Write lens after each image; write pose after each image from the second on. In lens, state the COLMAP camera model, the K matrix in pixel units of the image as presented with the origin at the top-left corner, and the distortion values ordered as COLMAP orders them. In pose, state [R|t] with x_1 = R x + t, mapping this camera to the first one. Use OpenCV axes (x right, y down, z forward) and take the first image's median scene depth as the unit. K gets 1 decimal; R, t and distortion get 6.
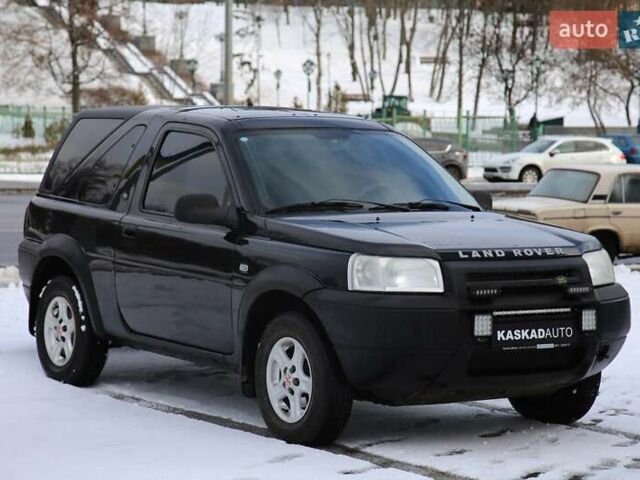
lens RADIAL K [[2195.1, 0, 320.0], [0, 2195.1, 240.0], [0, 0, 1]] dist [0.091776, 2.815358]
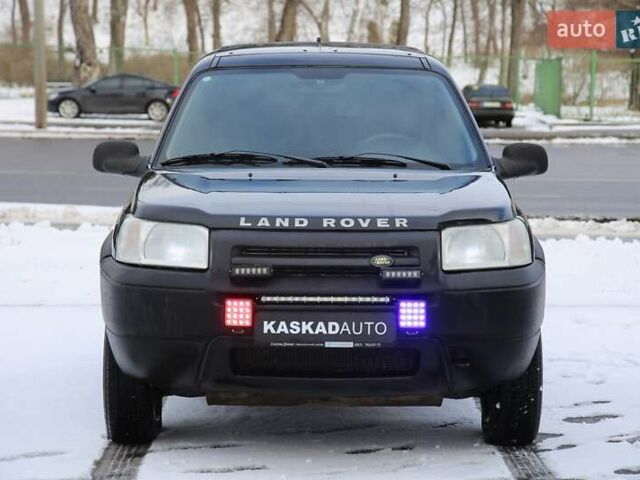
lens RADIAL K [[2195.1, 0, 320.0], [0, 2195.1, 240.0], [0, 0, 1]] dist [0.091776, 2.815358]
pose [[0.845014, 0.042921, -0.533019, 0.509275], [-0.029604, 0.999000, 0.033512, -0.014392], [0.533924, -0.012539, 0.845440, 0.342372]]
